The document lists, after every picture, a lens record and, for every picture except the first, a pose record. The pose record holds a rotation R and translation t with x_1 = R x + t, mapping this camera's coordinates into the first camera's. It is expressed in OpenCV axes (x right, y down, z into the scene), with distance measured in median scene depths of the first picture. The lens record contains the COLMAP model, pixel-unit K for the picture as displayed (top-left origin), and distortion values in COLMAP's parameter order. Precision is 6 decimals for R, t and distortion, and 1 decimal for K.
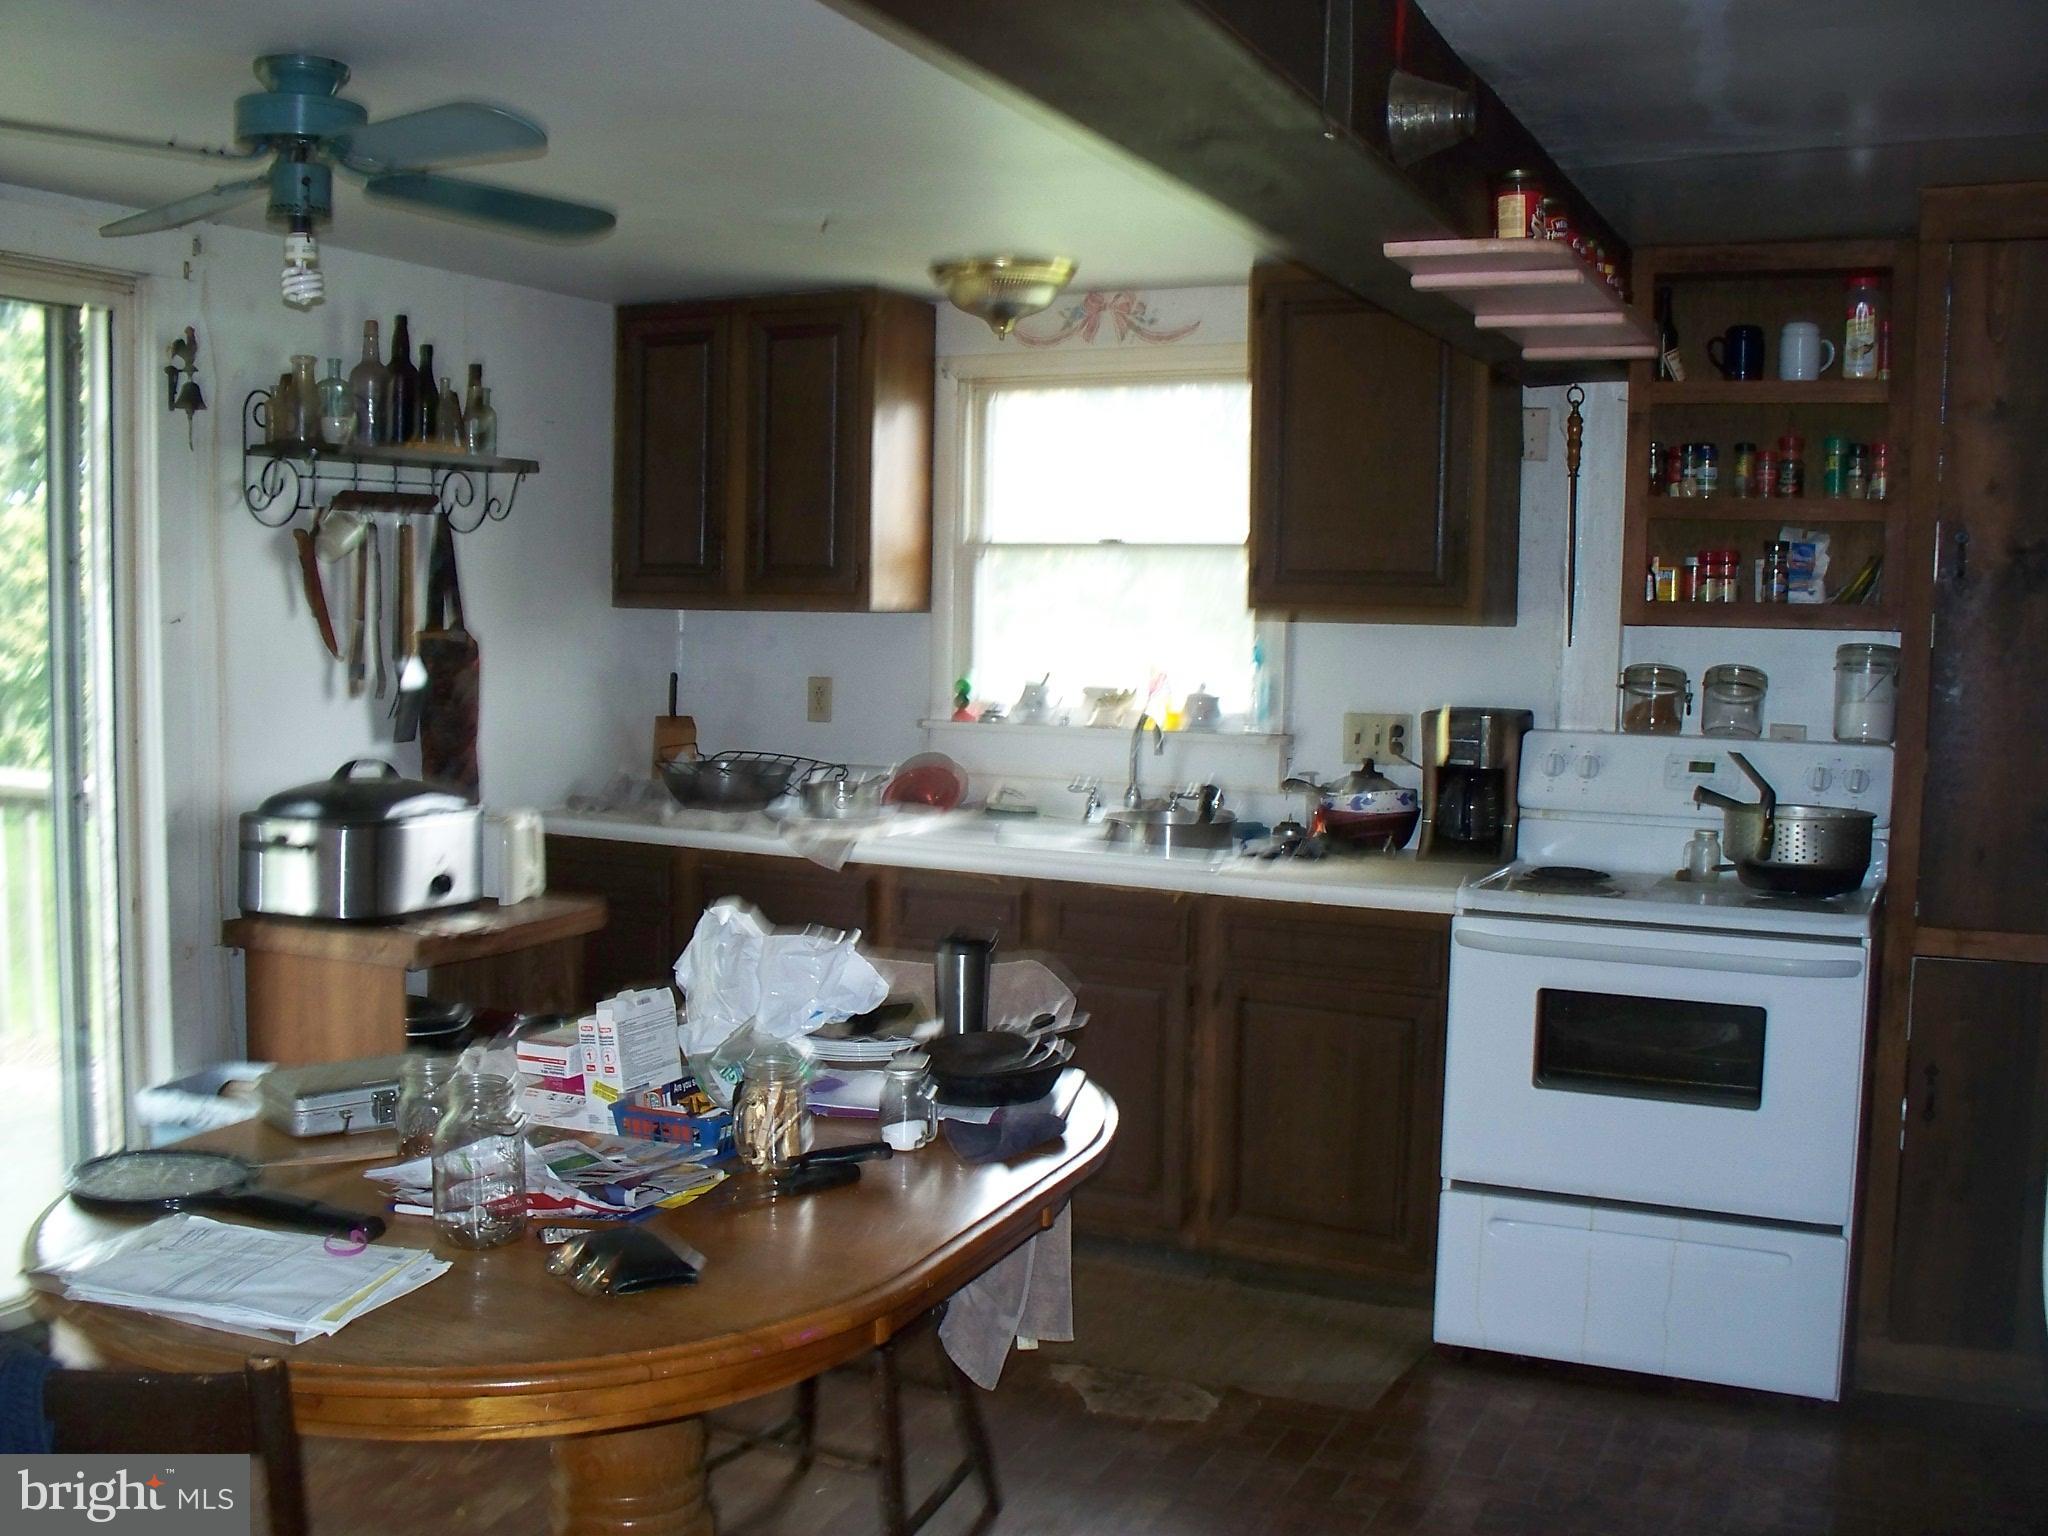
lens RADIAL K [[2168.4, 0, 1024.0], [0, 2168.4, 768.0], [0, 0, 1]] dist [-0.212726, 0.238817]
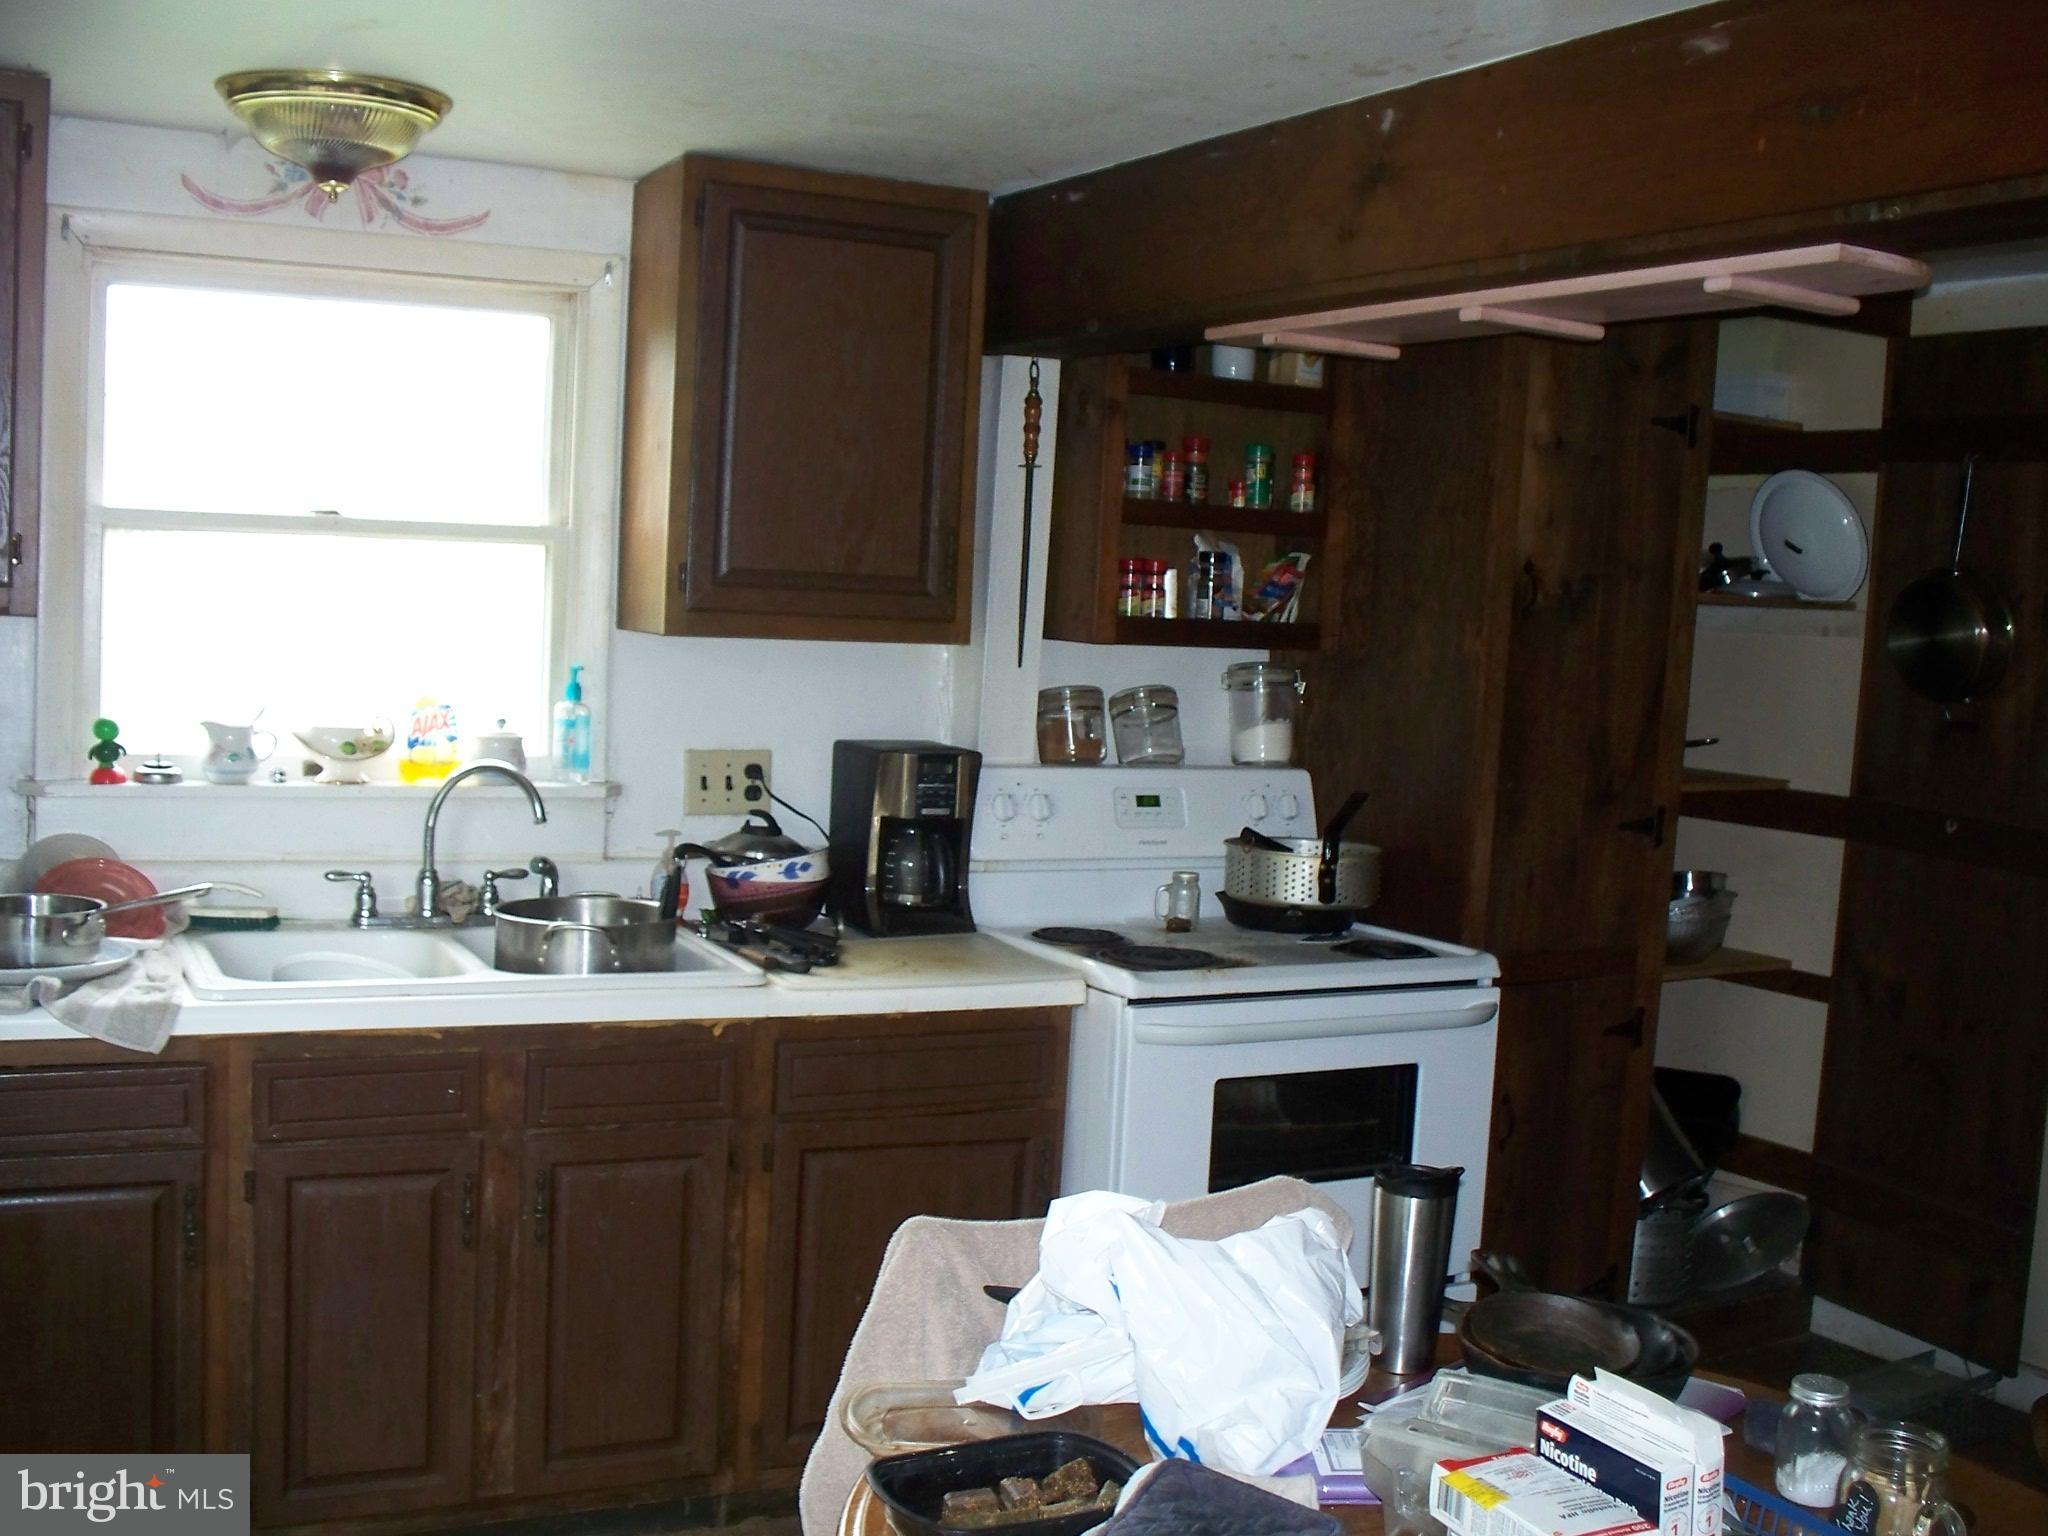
lens RADIAL K [[2168.4, 0, 1024.0], [0, 2168.4, 768.0], [0, 0, 1]] dist [-0.212726, 0.238817]
pose [[0.593677, -0.047375, 0.803308, -0.430518], [0.029166, 0.998876, 0.037354, -0.048934], [-0.804175, 0.001253, 0.594391, 0.486895]]
